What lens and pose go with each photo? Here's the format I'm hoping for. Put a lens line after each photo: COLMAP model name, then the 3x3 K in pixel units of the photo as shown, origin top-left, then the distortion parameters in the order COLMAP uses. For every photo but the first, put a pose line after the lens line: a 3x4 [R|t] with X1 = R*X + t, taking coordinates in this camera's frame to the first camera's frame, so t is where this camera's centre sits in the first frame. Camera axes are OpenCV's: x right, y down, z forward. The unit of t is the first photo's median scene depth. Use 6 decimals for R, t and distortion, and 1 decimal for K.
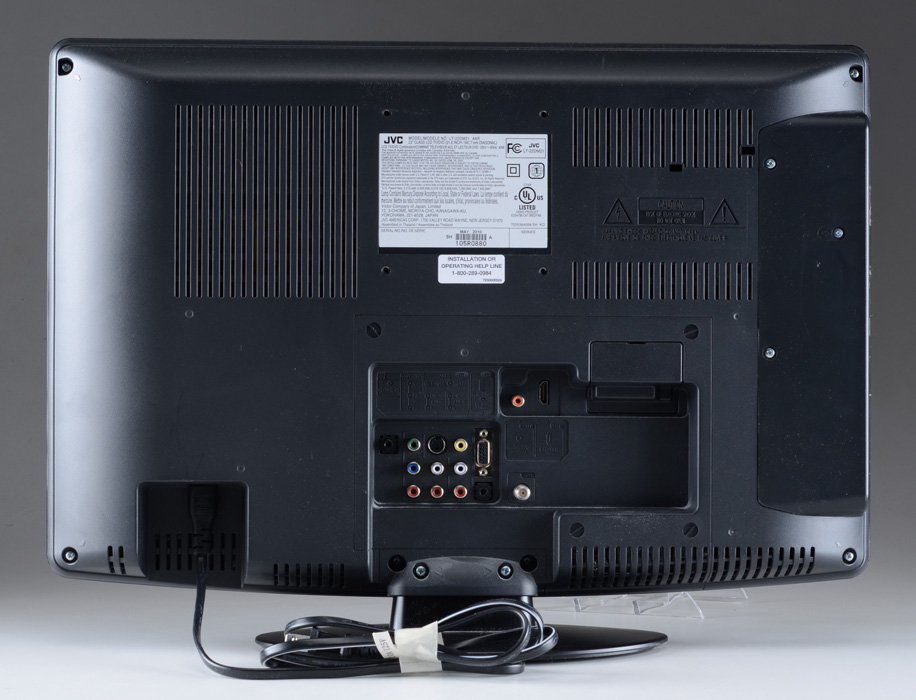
lens RADIAL K [[2589.6, 0, 458.0], [0, 2589.6, 350.0], [0, 0, 1]] dist [-0.050806, -0.564189]
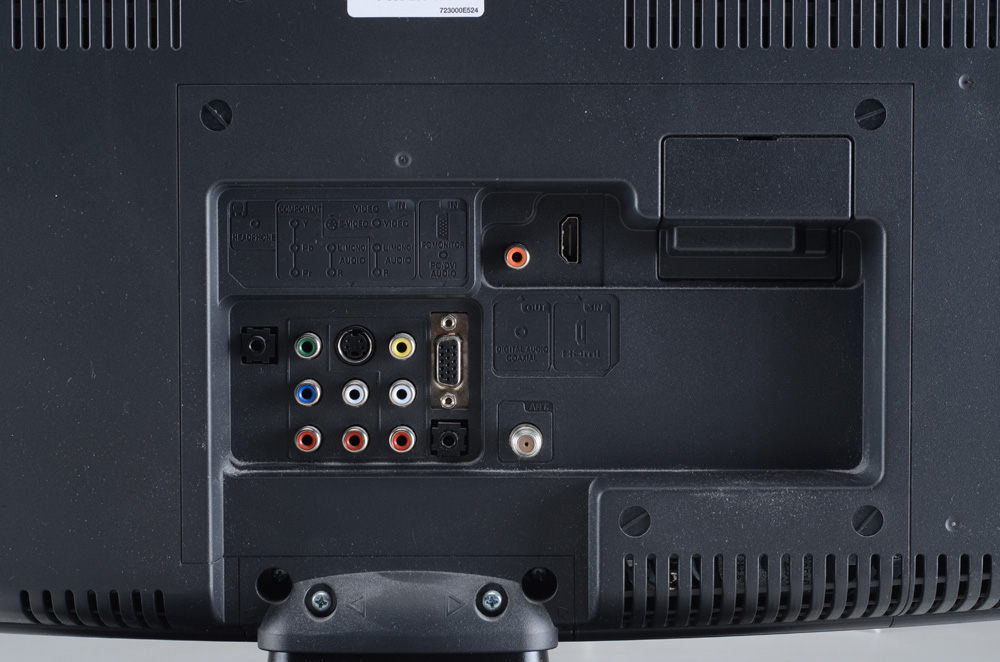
lens RADIAL K [[2564.7, 0, 500.0], [0, 2564.7, 331.0], [0, 0, 1]] dist [0.031014, 0.166429]
pose [[0.999282, -0.002773, -0.037791, 0.038620], [0.005505, 0.997360, 0.072403, -0.001765], [0.037491, -0.072559, 0.996659, 0.513039]]
